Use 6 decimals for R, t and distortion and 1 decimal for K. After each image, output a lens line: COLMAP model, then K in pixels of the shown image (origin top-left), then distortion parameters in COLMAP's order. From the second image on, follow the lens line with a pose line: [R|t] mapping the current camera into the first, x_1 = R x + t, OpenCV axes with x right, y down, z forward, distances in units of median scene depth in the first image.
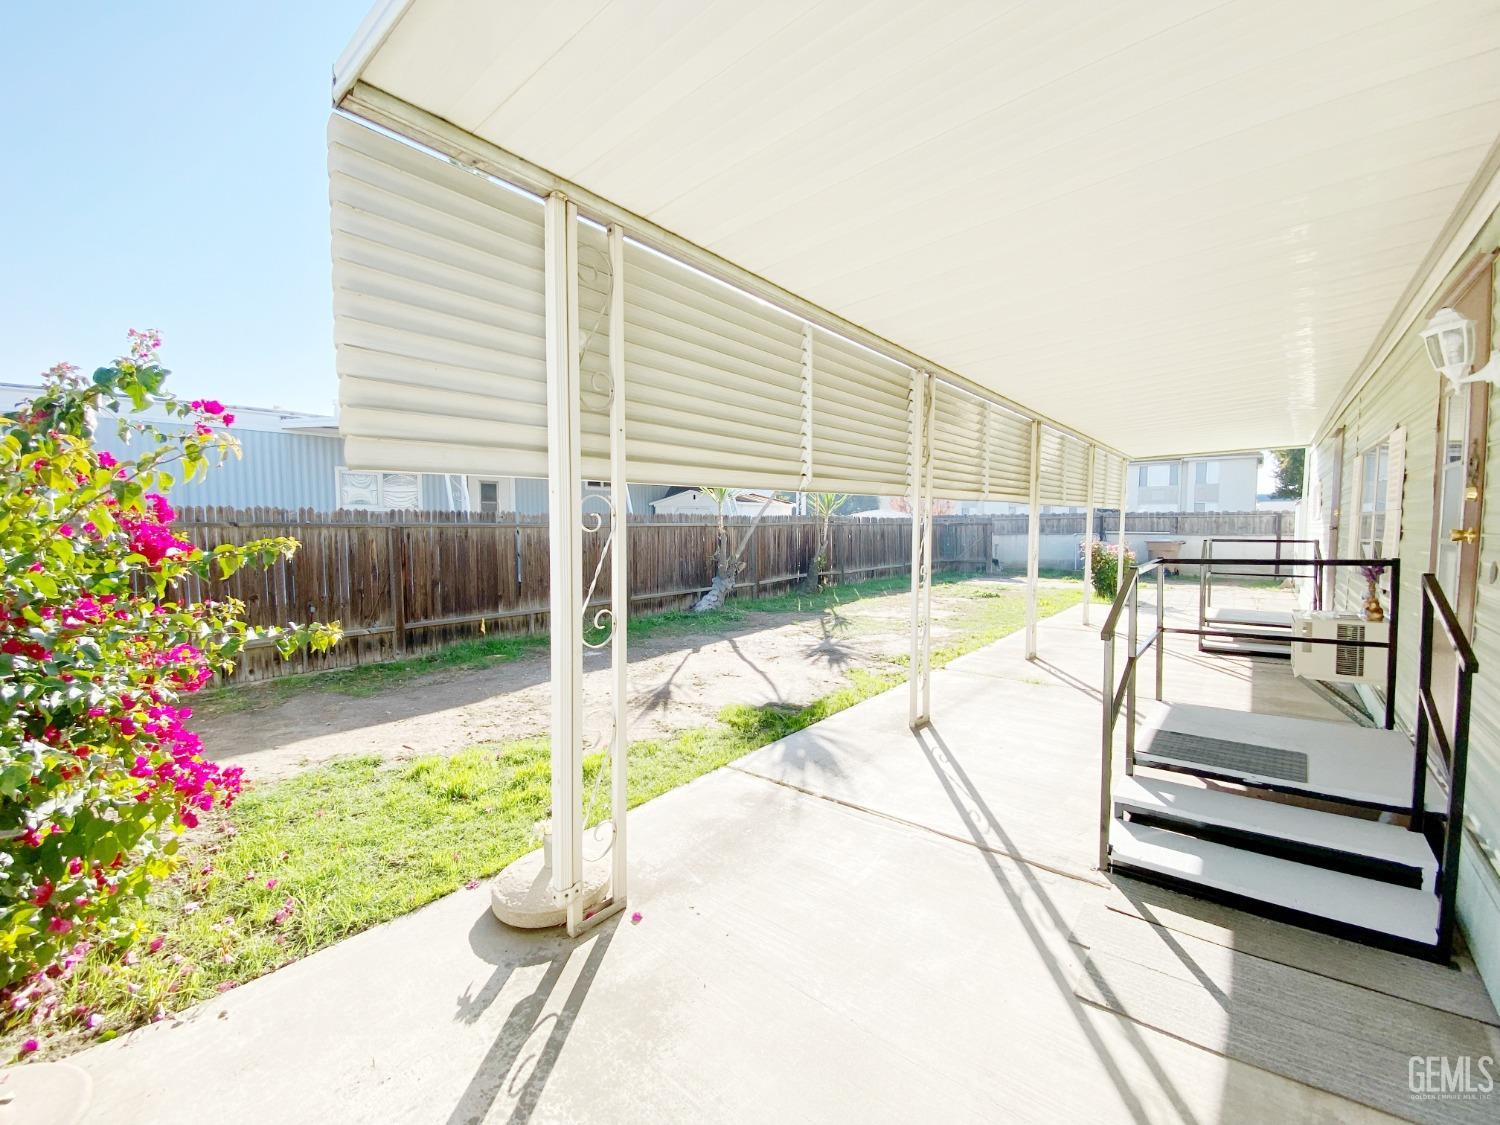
lens RADIAL K [[607.5, 0, 752.2], [0, 607.5, 558.2], [0, 0, 1]] dist [0.033773, -0.027580]
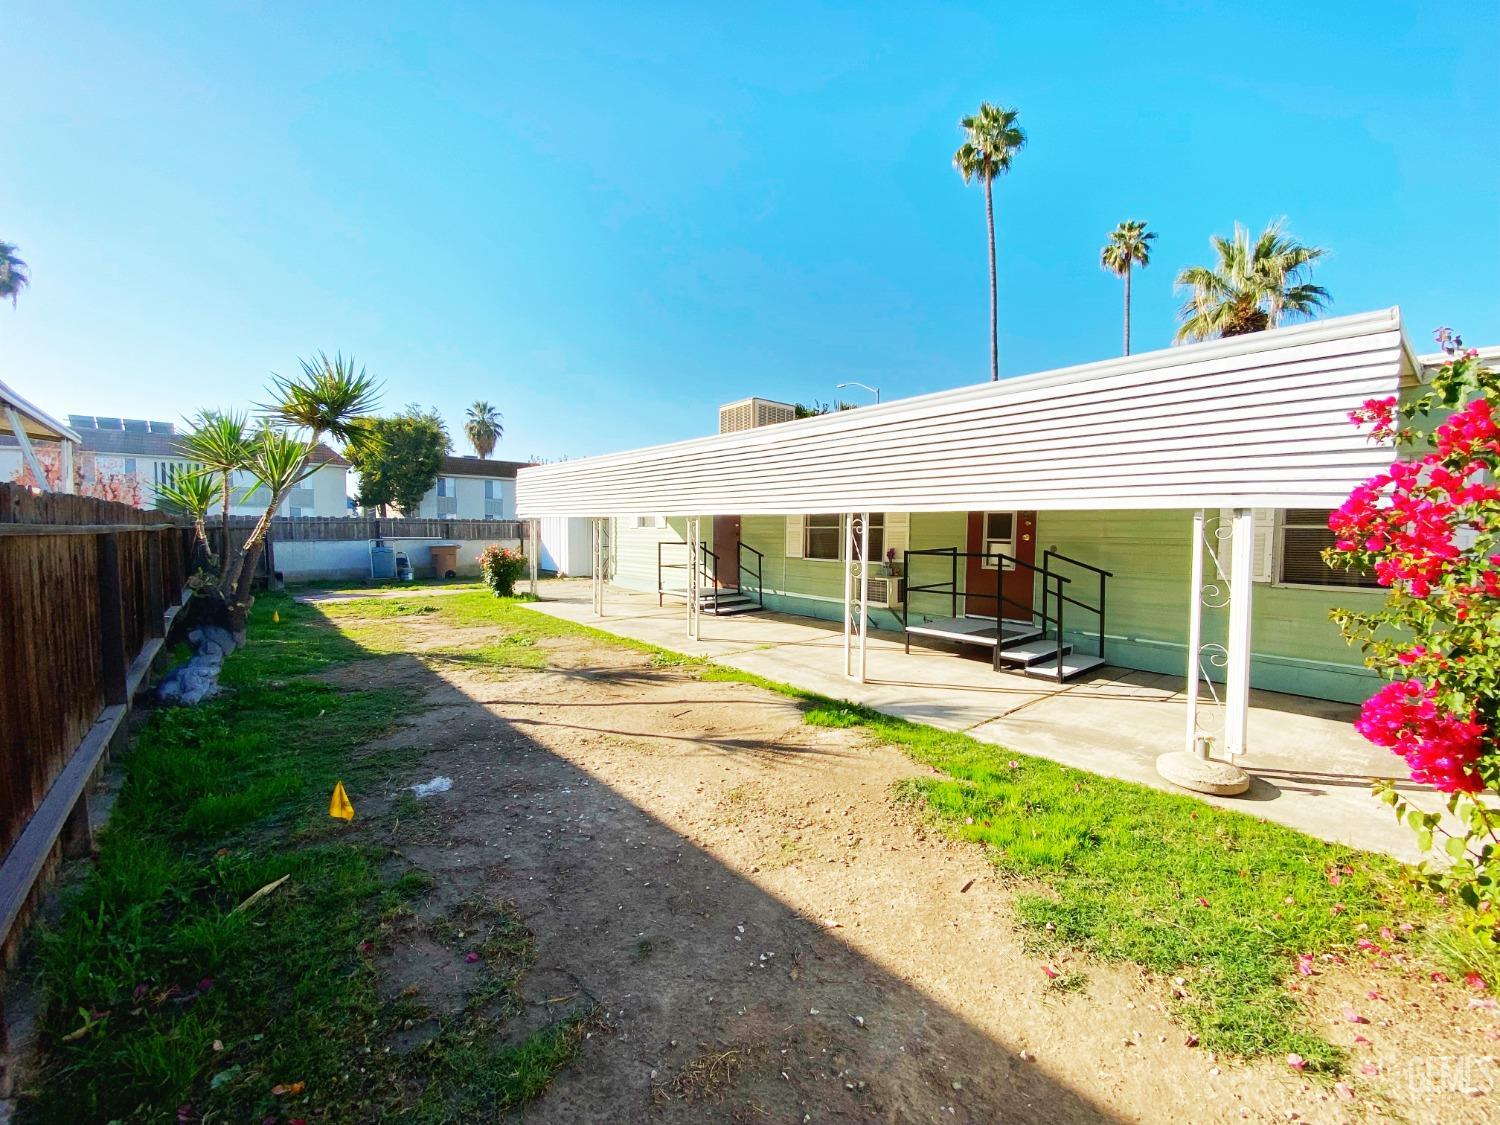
lens RADIAL K [[607.5, 0, 752.2], [0, 607.5, 558.2], [0, 0, 1]] dist [0.033773, -0.027580]
pose [[0.181835, -0.042279, 0.982420, -1.070425], [0.048819, 0.998231, 0.033924, -0.055527], [-0.982116, 0.041792, 0.183577, 0.961827]]
